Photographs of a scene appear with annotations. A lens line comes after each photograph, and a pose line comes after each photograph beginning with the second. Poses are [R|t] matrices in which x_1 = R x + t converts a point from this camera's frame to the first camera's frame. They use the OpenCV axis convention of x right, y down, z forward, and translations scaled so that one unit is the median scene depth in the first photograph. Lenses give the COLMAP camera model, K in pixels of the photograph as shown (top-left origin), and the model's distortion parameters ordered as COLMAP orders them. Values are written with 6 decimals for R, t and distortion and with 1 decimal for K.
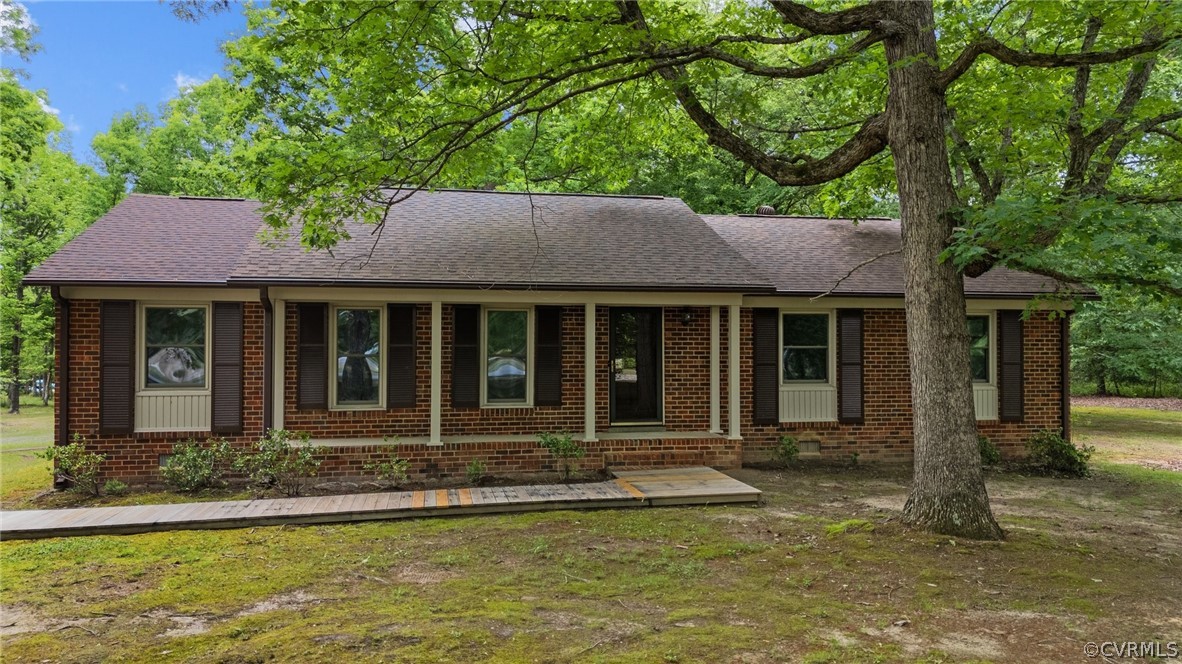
lens RADIAL K [[863.7, 0, 591.0], [0, 863.7, 332.0], [0, 0, 1]] dist [0.098248, -0.113658]
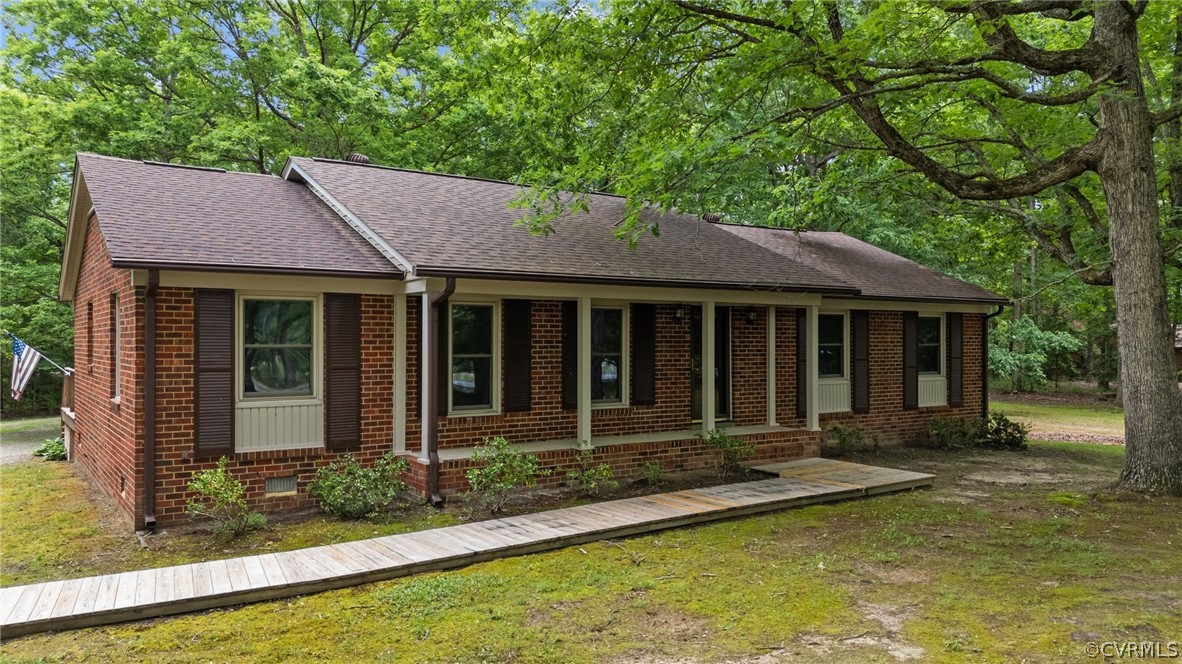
lens RADIAL K [[850.1, 0, 591.0], [0, 850.1, 332.0], [0, 0, 1]] dist [0.102918, -0.111964]
pose [[0.918926, 0.001451, 0.394427, -0.525572], [-0.001186, 0.999999, -0.000915, 0.002966], [-0.394428, 0.000373, 0.918927, 0.139324]]
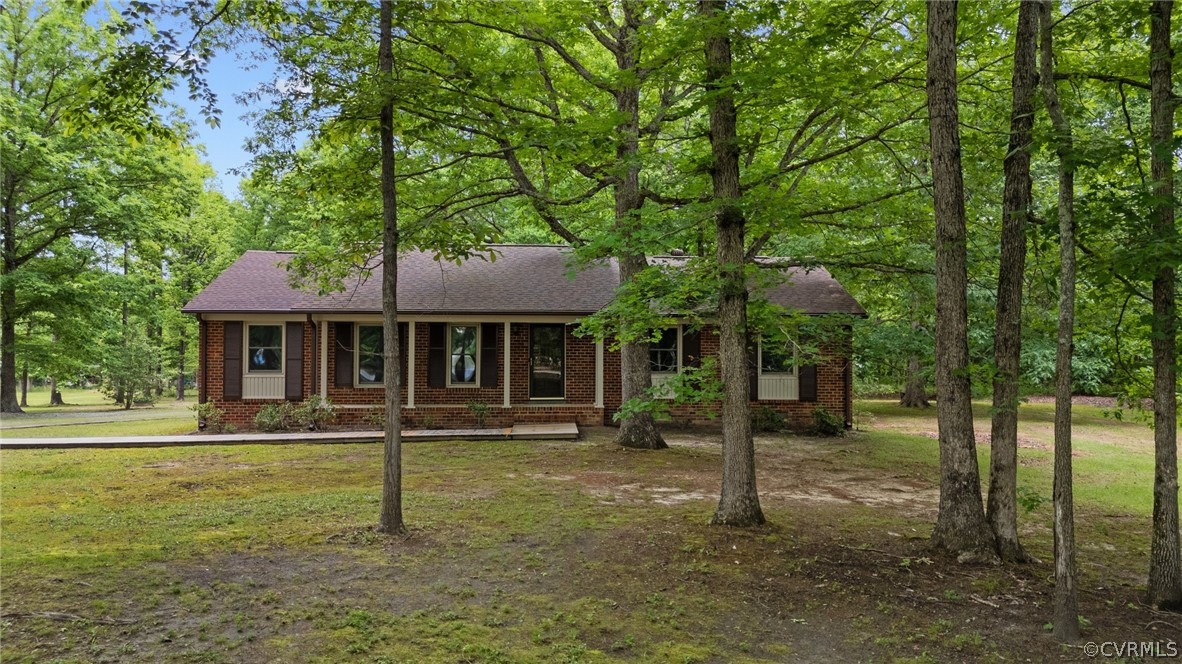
lens RADIAL K [[845.4, 0, 591.0], [0, 845.4, 332.0], [0, 0, 1]] dist [0.137464, -0.251166]
pose [[0.990764, 0.000090, -0.135594, 0.372534], [-0.000705, 0.999990, -0.004491, -0.007878], [0.135592, 0.004545, 0.990754, -0.552438]]
